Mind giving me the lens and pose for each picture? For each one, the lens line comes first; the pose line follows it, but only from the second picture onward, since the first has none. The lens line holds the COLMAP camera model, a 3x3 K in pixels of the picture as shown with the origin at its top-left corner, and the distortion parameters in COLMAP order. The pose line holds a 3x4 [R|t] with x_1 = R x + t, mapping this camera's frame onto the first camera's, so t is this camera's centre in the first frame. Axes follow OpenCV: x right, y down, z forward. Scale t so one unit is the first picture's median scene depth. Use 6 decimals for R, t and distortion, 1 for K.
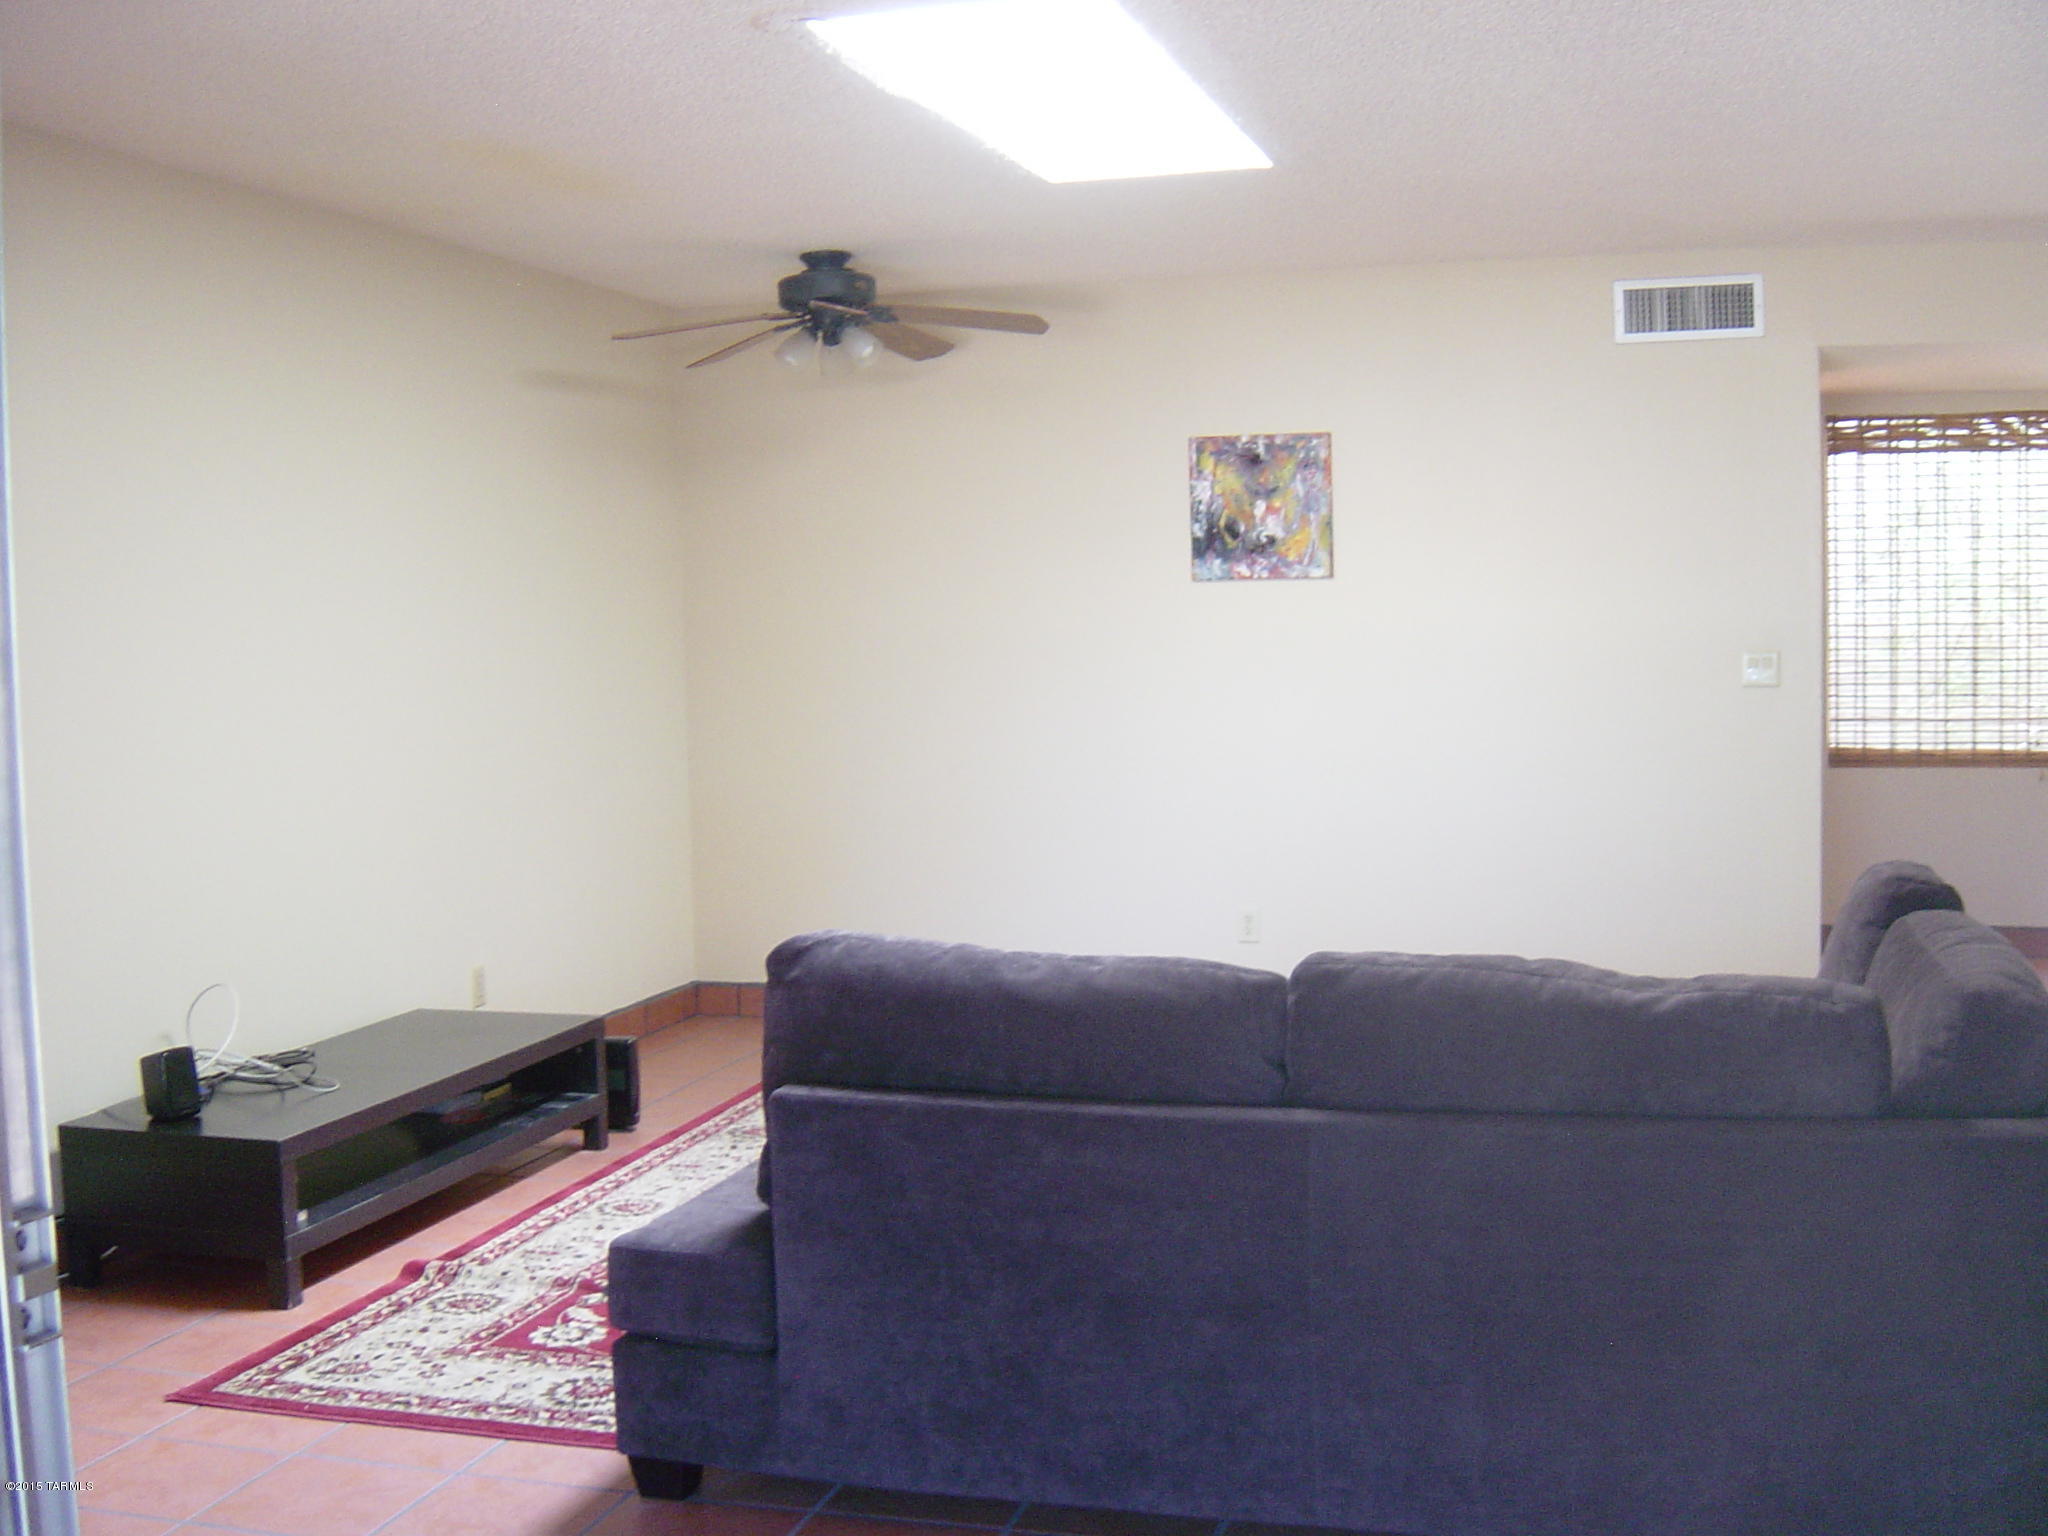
lens RADIAL K [[2361.2, 0, 1024.0], [0, 2361.2, 768.0], [0, 0, 1]] dist [-0.070300, -0.021624]
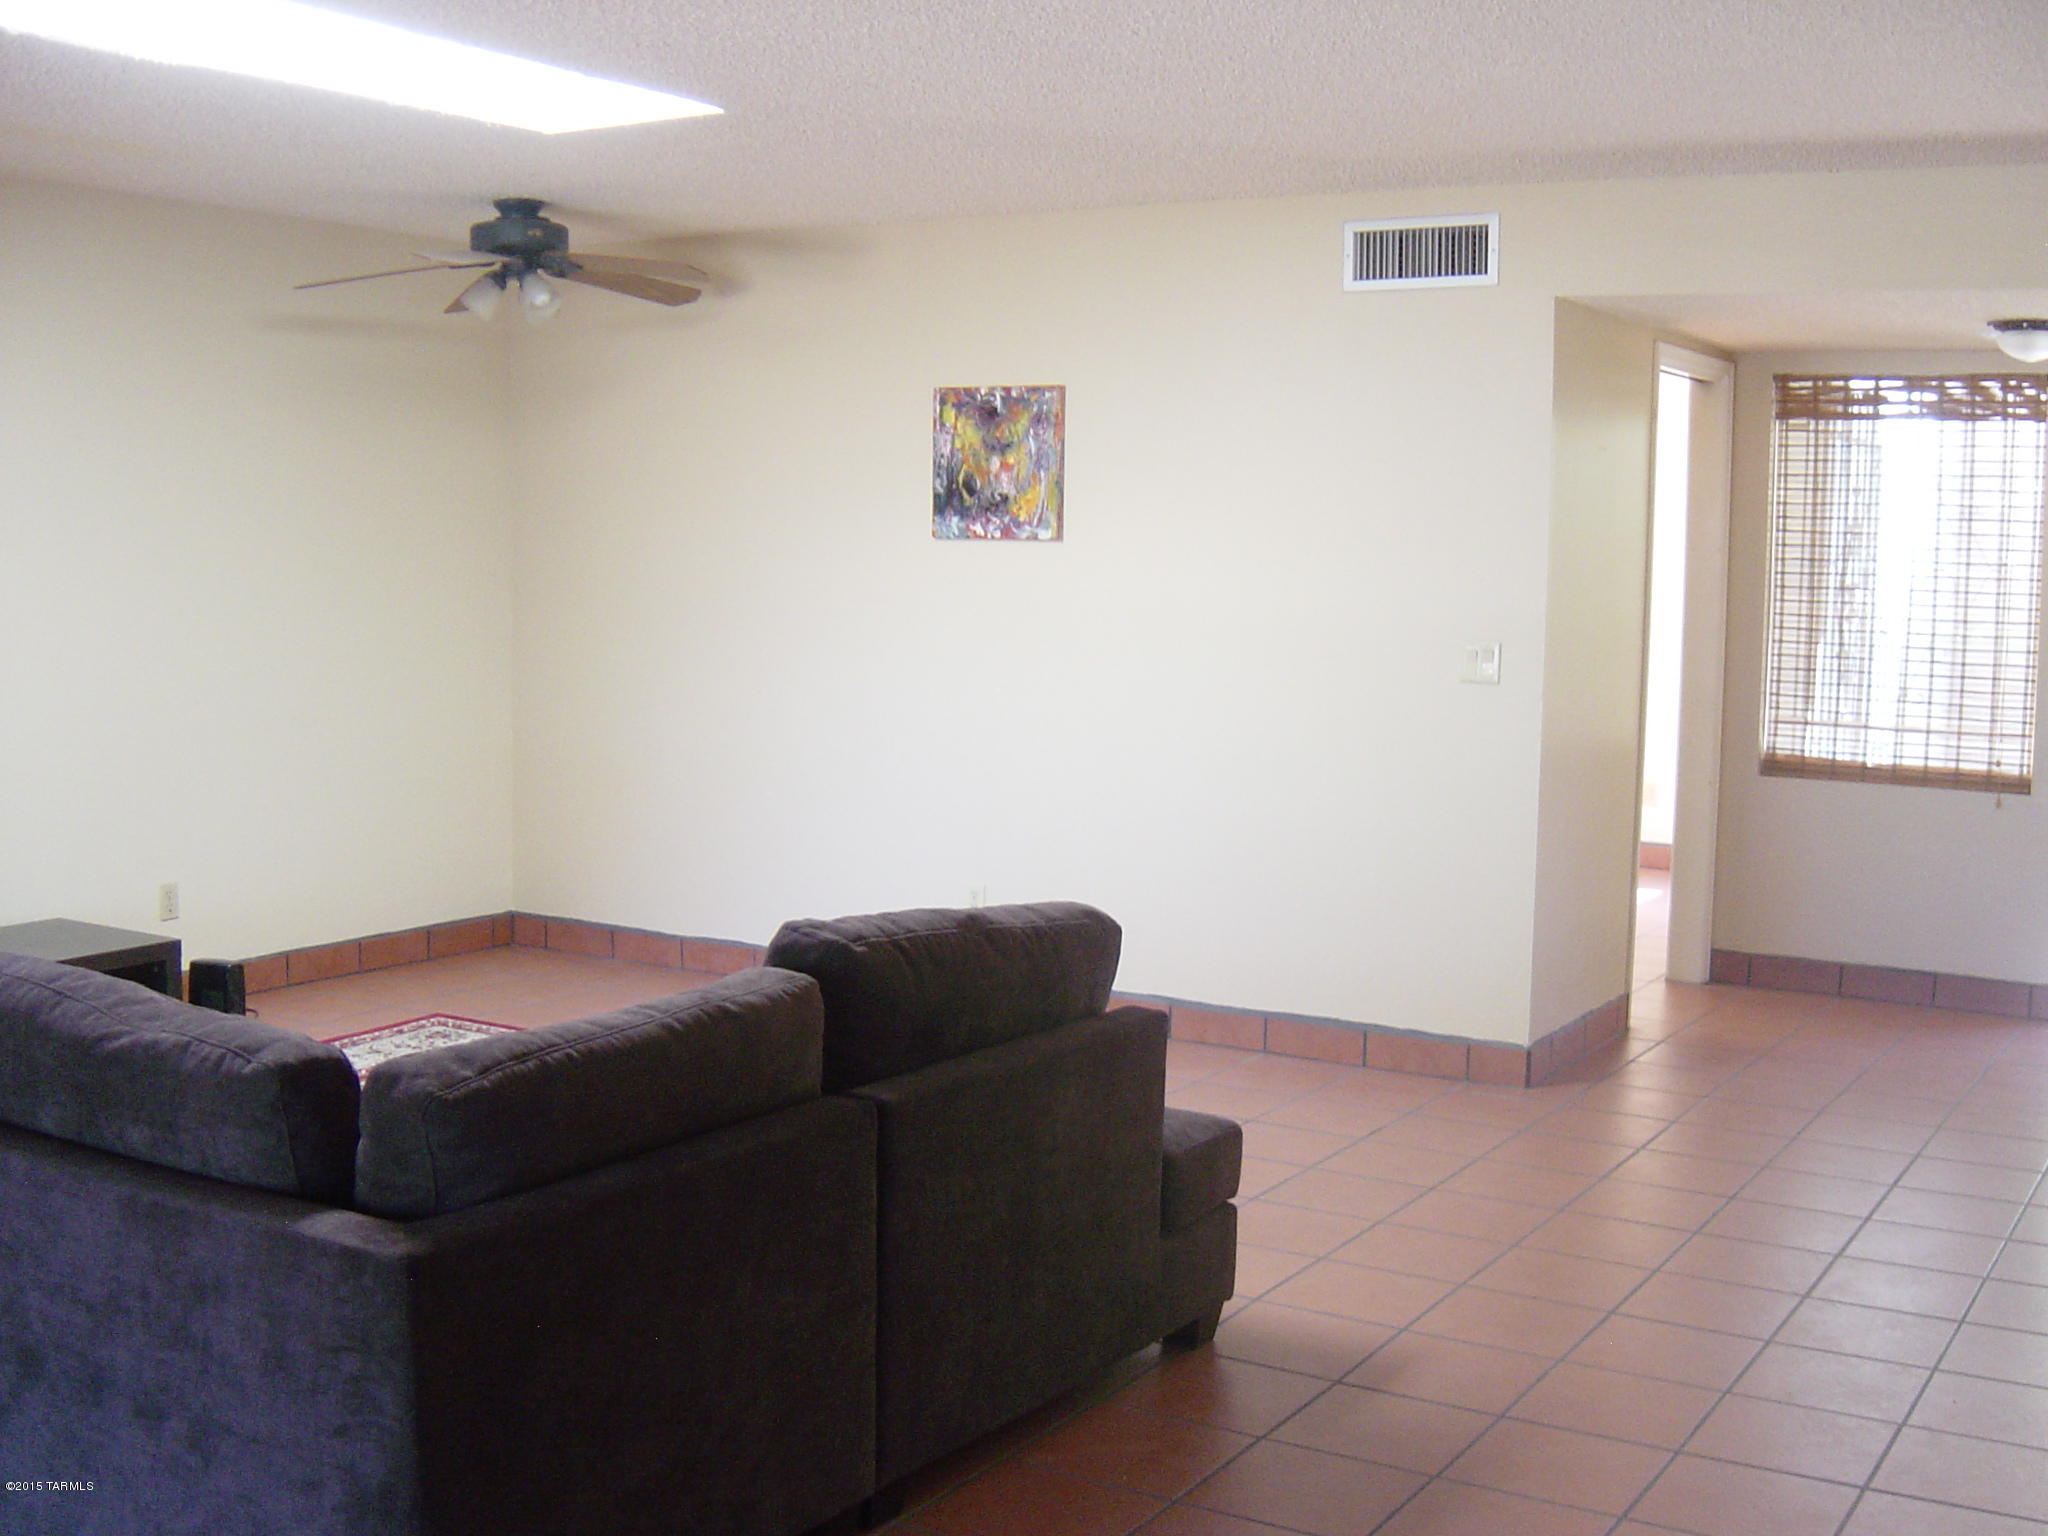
lens RADIAL K [[2361.2, 0, 1024.0], [0, 2361.2, 768.0], [0, 0, 1]] dist [-0.070300, -0.021624]
pose [[0.948692, 0.069346, -0.308505, 0.411107], [-0.059547, 0.997380, 0.041077, -0.027950], [0.310545, -0.020599, 0.950335, 0.099461]]
